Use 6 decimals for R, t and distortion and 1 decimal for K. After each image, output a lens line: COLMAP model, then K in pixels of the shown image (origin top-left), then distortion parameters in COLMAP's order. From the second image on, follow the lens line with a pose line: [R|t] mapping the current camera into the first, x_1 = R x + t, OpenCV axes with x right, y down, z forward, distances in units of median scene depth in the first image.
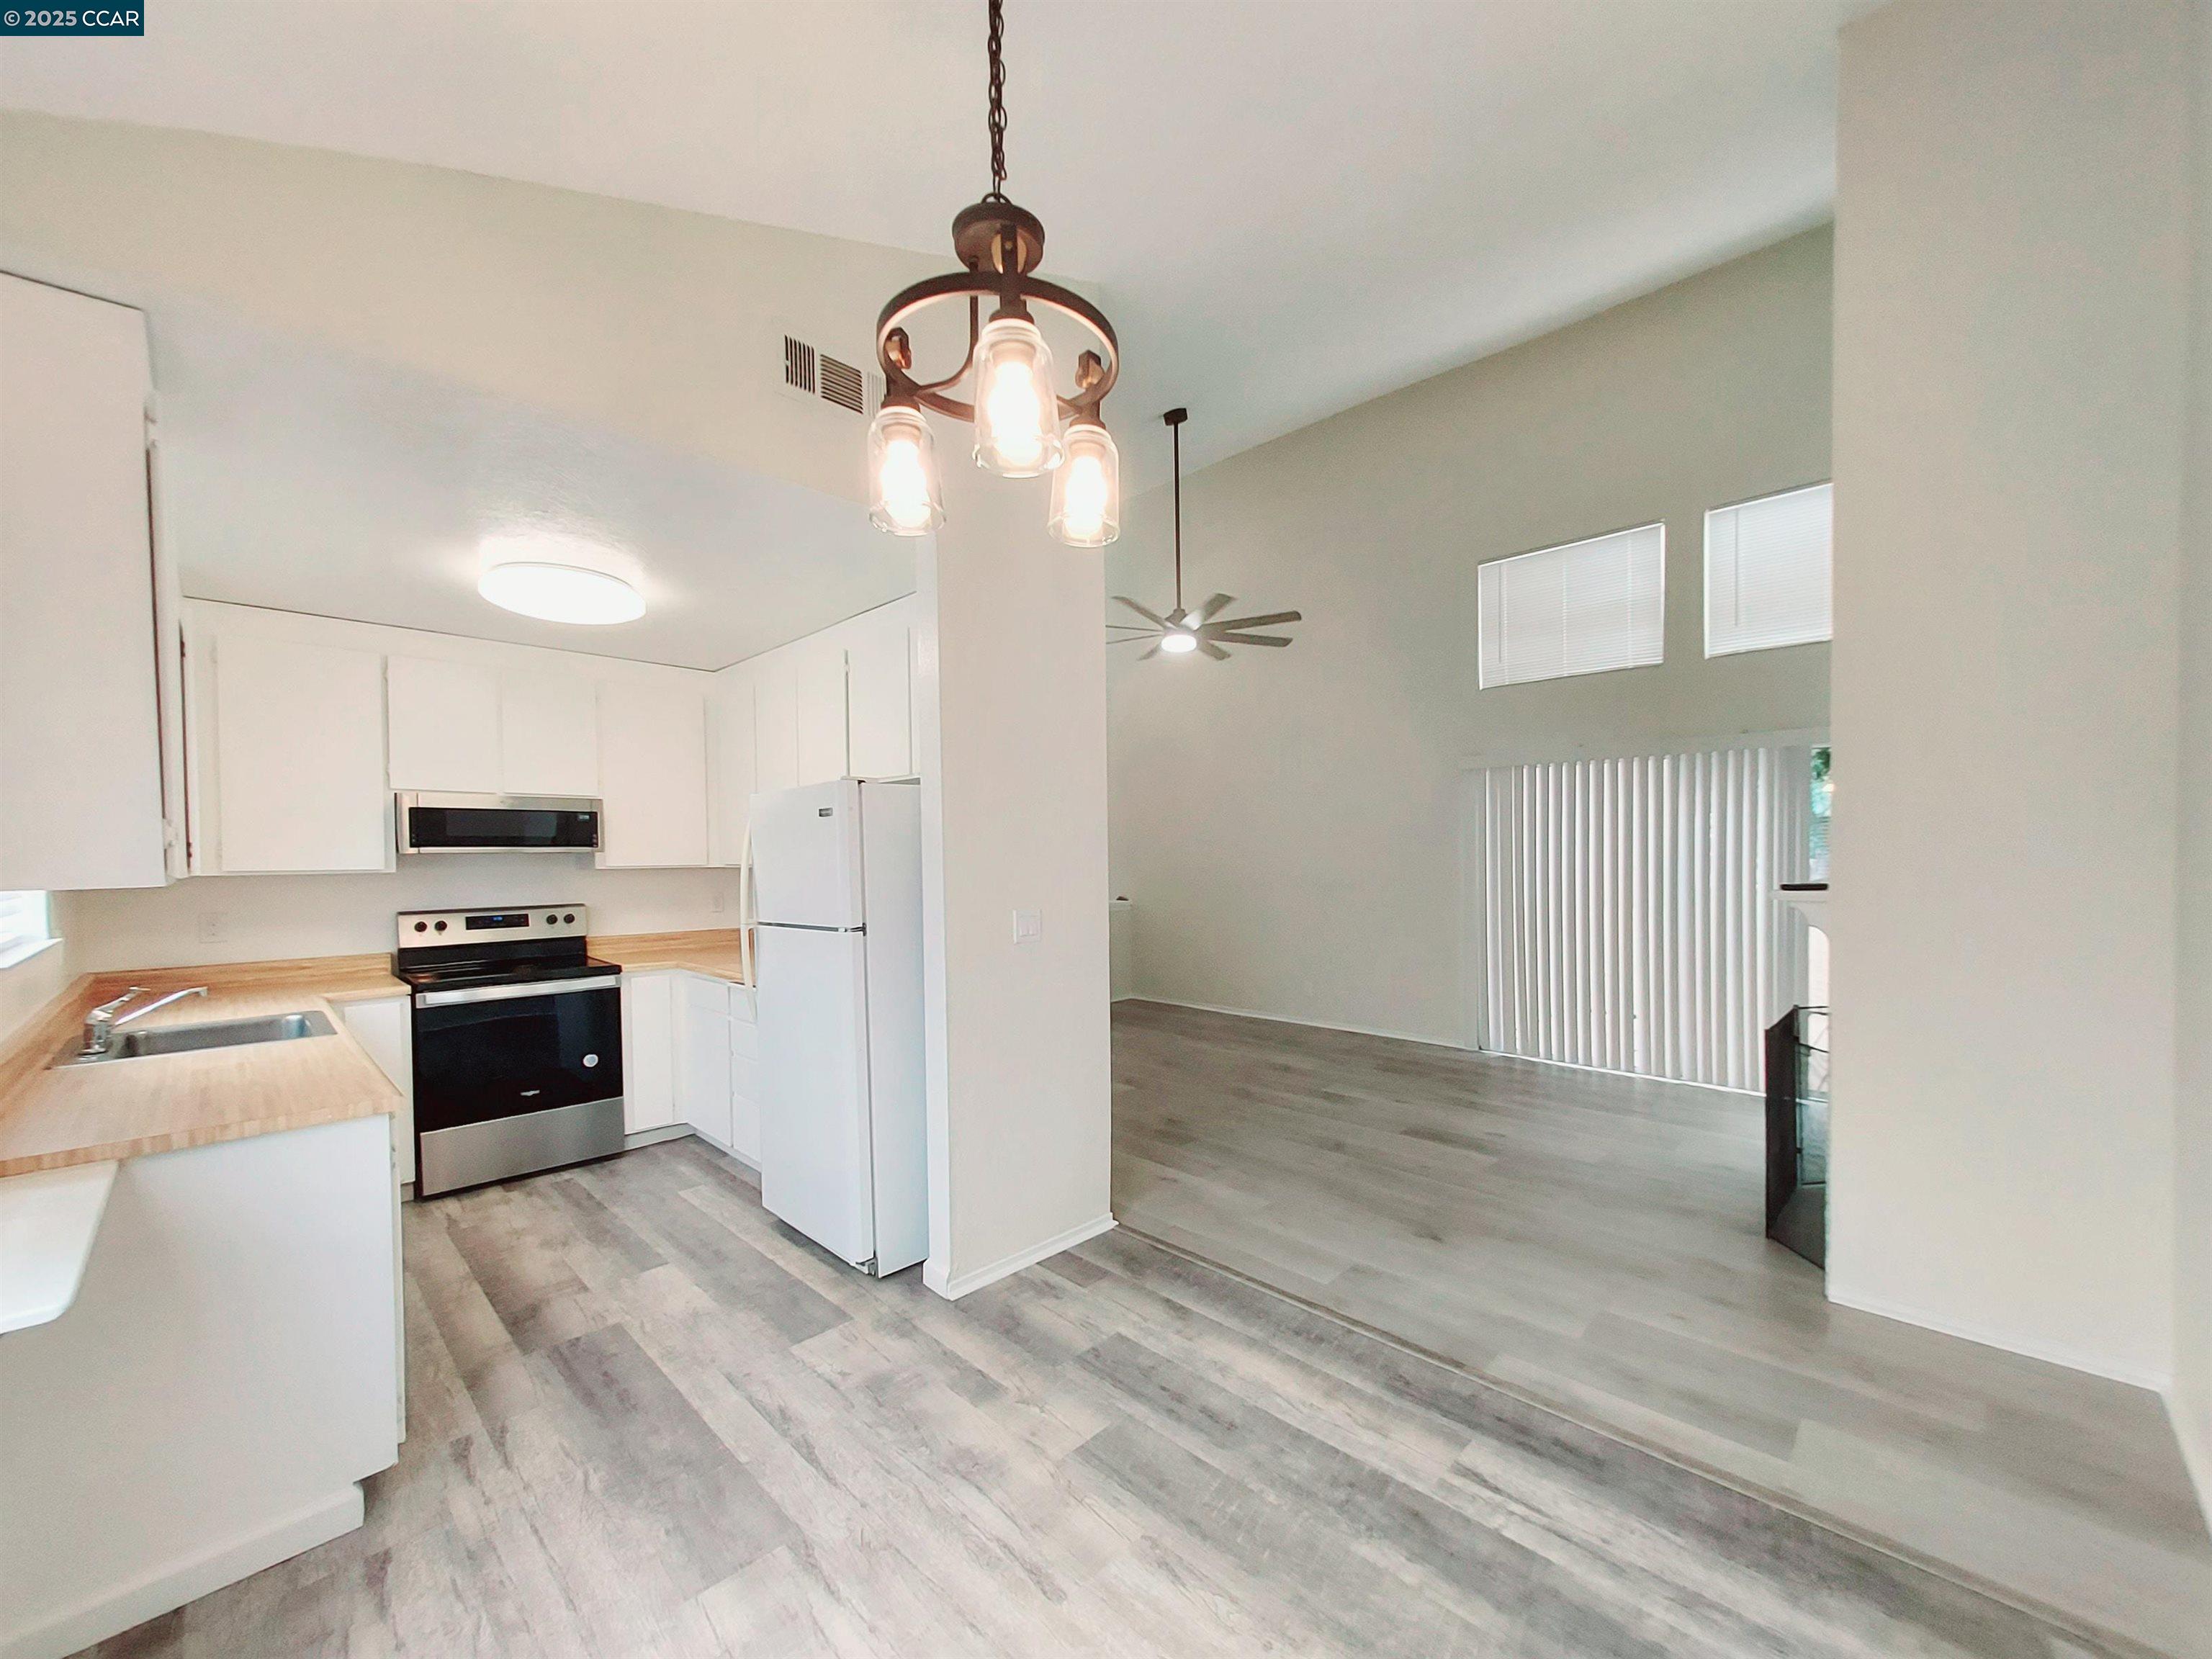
lens RADIAL K [[874.1, 0, 1126.7], [0, 874.1, 875.5], [0, 0, 1]] dist [-0.002697, -0.000107]
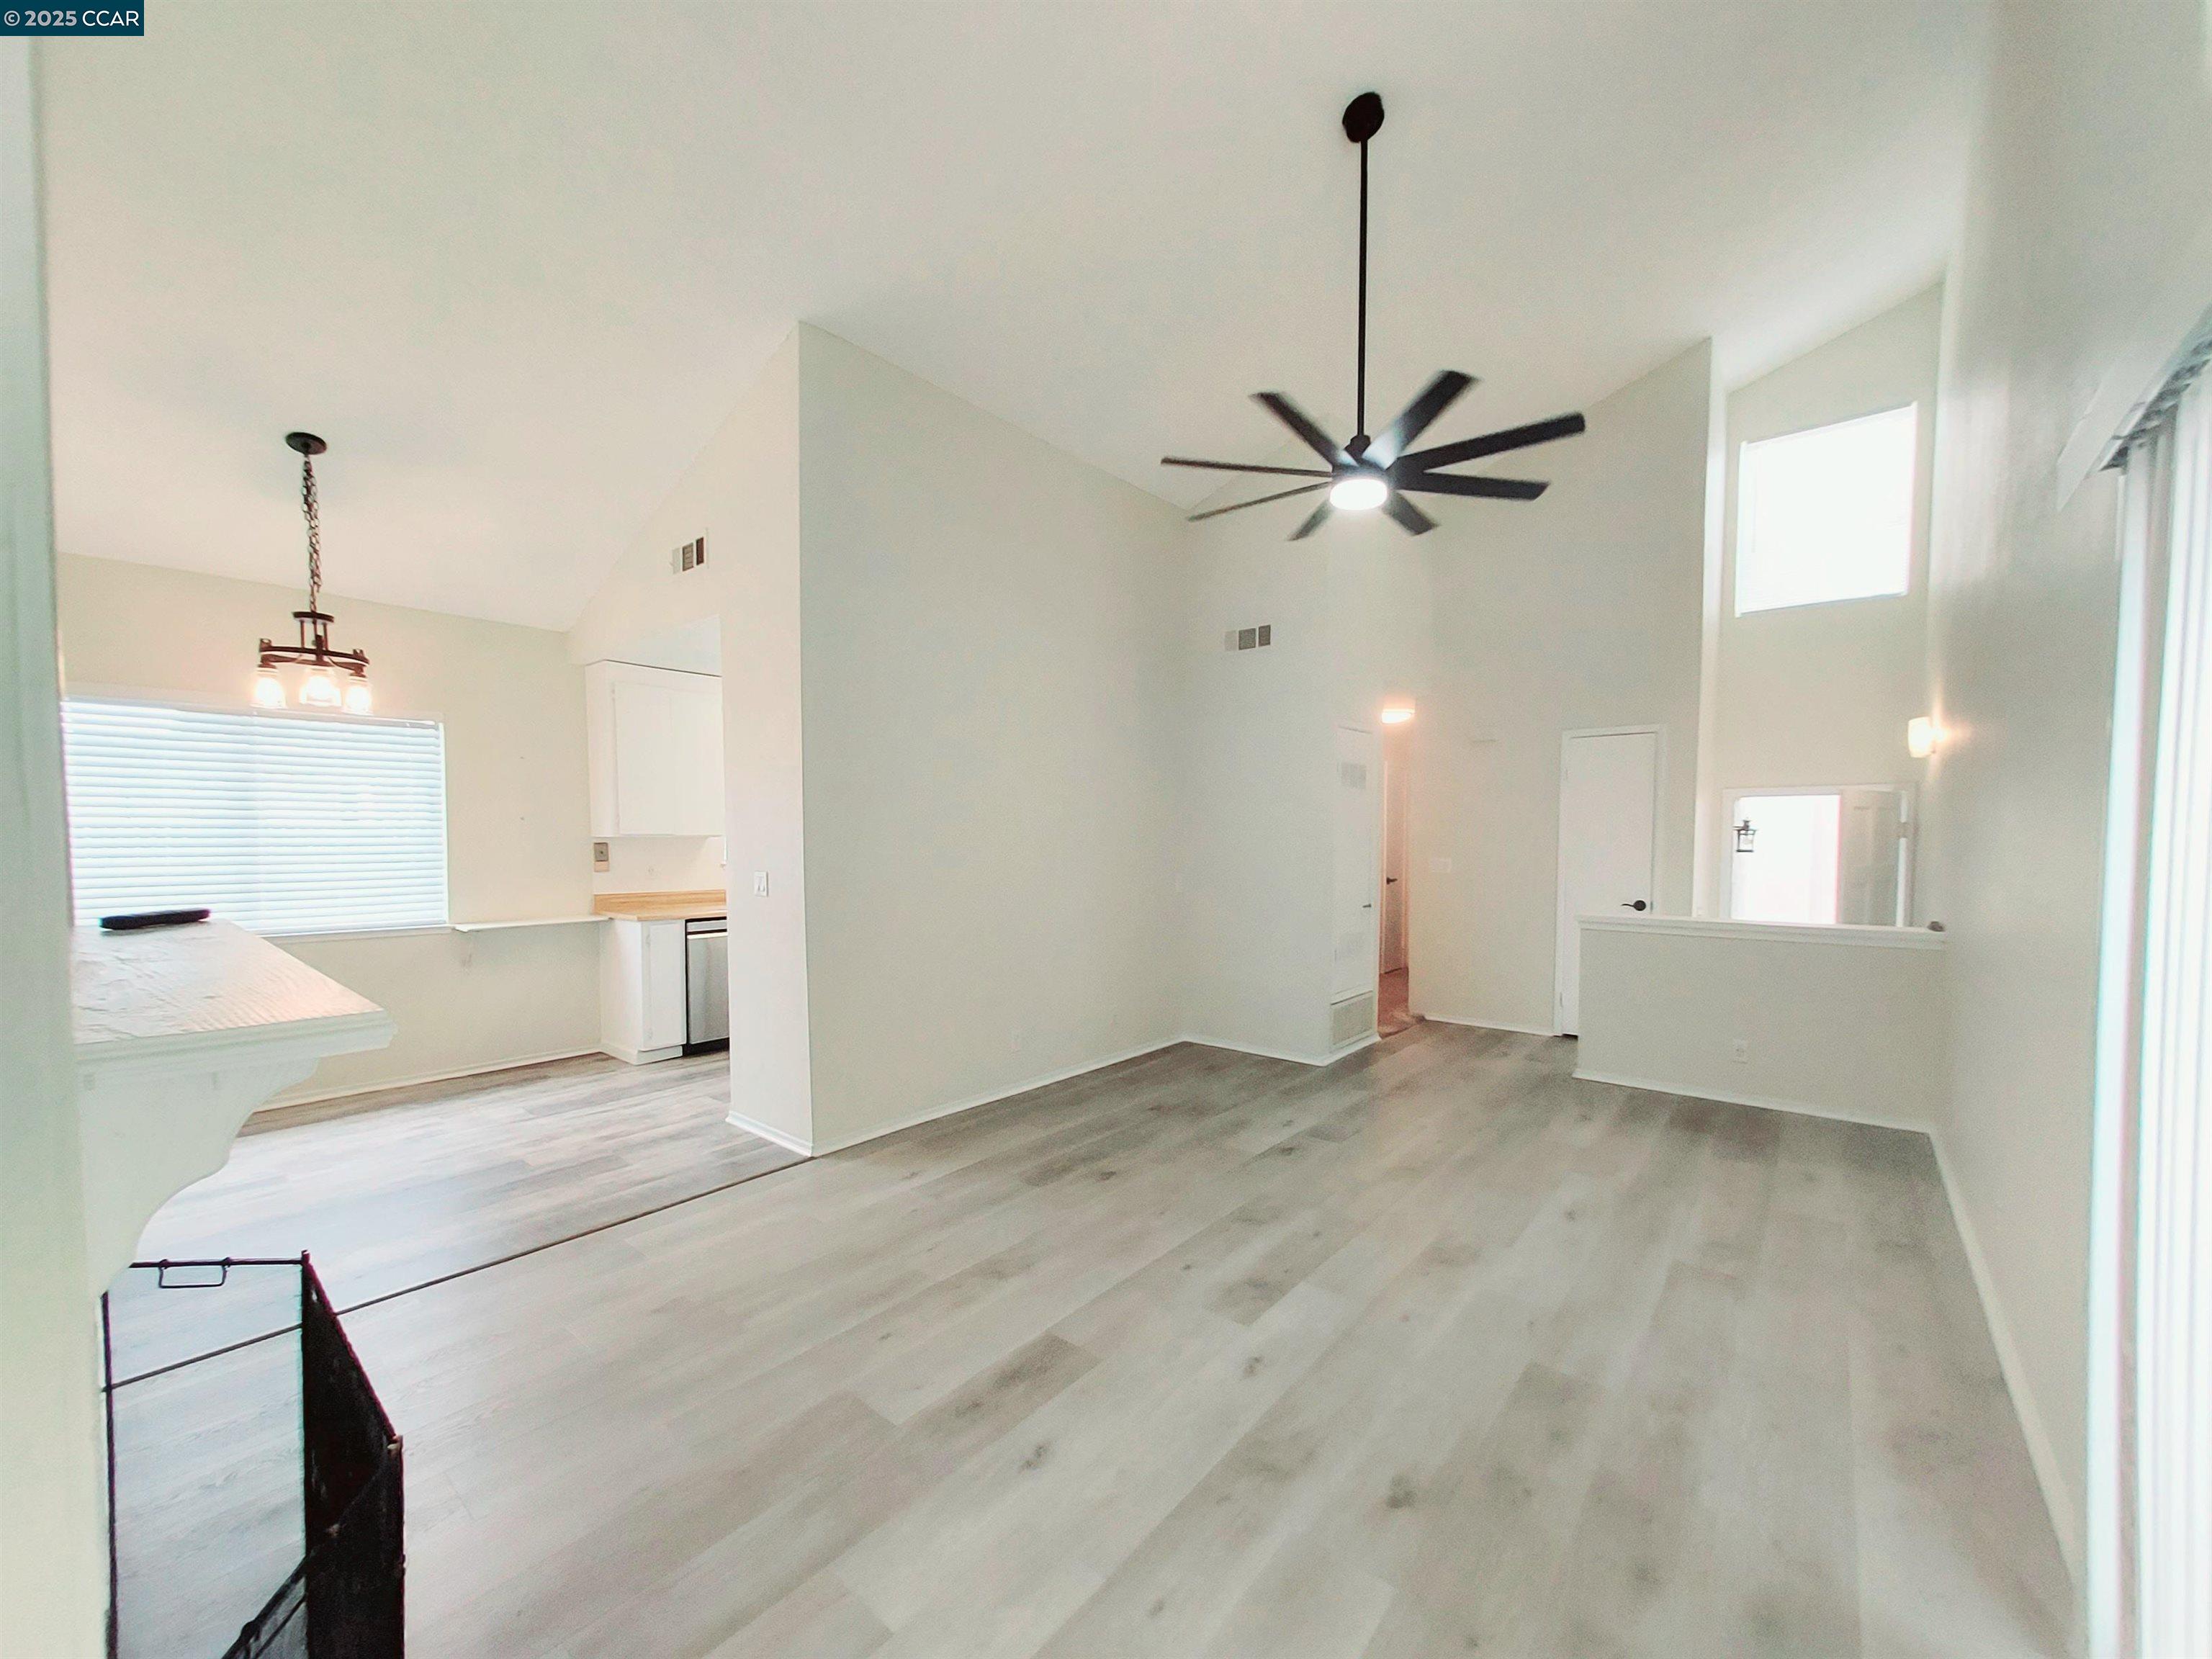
lens RADIAL K [[874.1, 0, 1094.0], [0, 874.1, 844.8], [0, 0, 1]] dist [-0.002697, -0.000107]
pose [[0.056602, 0.025269, -0.998077, 0.966378], [-0.025614, 0.999387, 0.023850, -0.031499], [0.998068, 0.024214, 0.057214, 1.117289]]
